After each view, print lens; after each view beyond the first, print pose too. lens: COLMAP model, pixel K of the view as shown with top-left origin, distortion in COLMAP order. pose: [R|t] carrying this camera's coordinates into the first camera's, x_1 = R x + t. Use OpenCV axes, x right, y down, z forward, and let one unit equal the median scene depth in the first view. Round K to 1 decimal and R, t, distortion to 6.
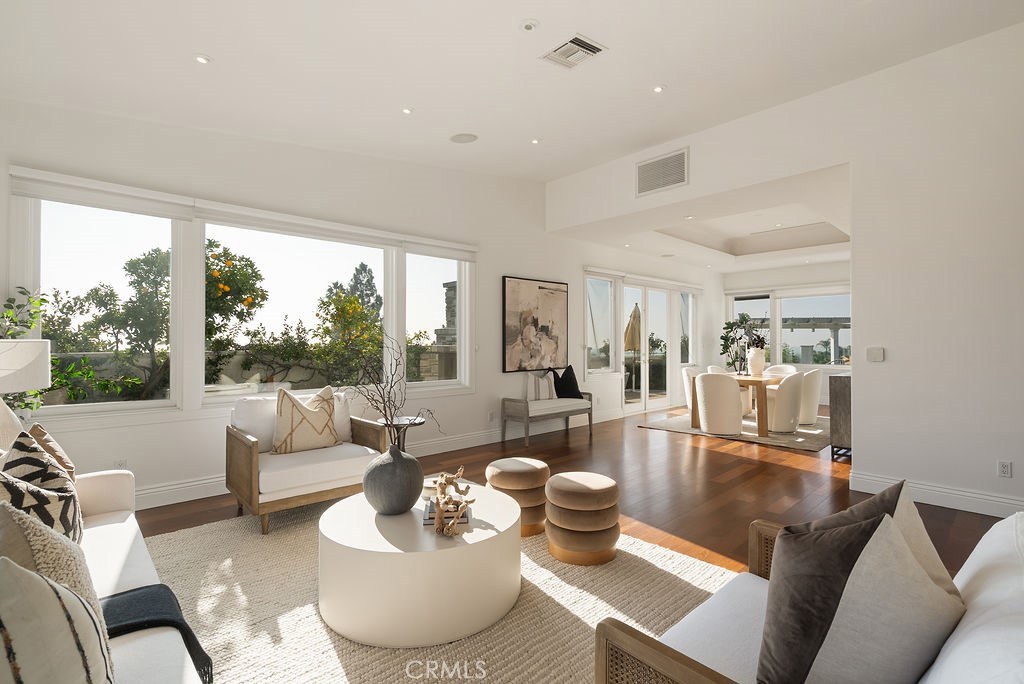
lens RADIAL K [[478.8, 0, 517.4], [0, 478.8, 338.7], [0, 0, 1]] dist [-0.006182, 0.001925]
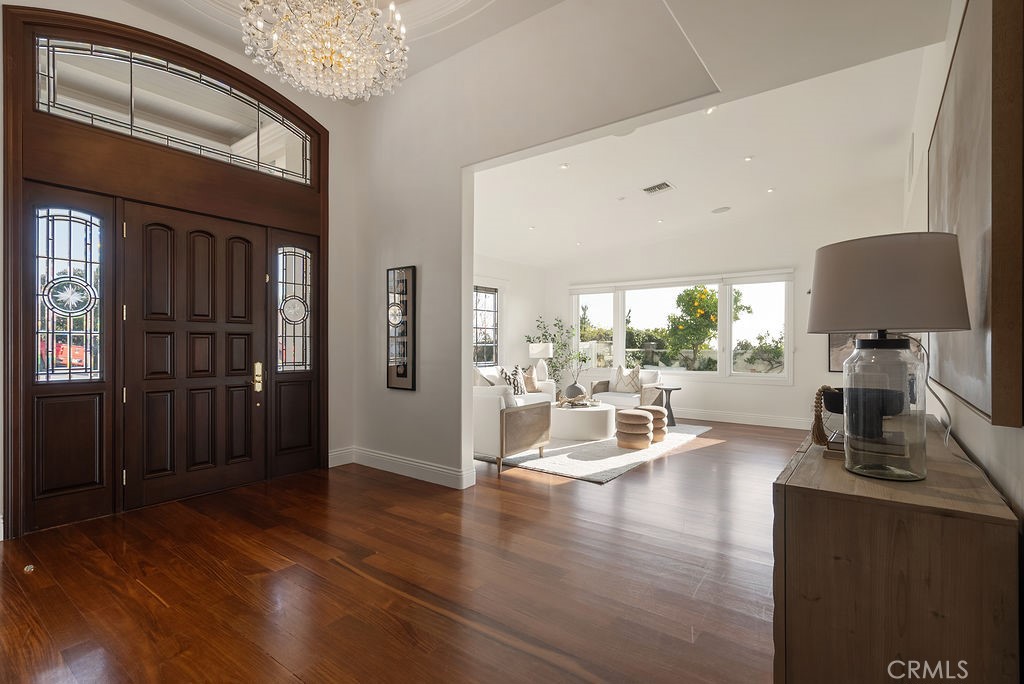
lens RADIAL K [[478.8, 0, 516.7], [0, 478.8, 349.5], [0, 0, 1]] dist [-0.006182, 0.001925]
pose [[0.155876, 0.011927, -0.987705, 0.887667], [0.004834, 0.999906, 0.012837, 0.000068], [0.987765, -0.006775, 0.155804, 0.086716]]
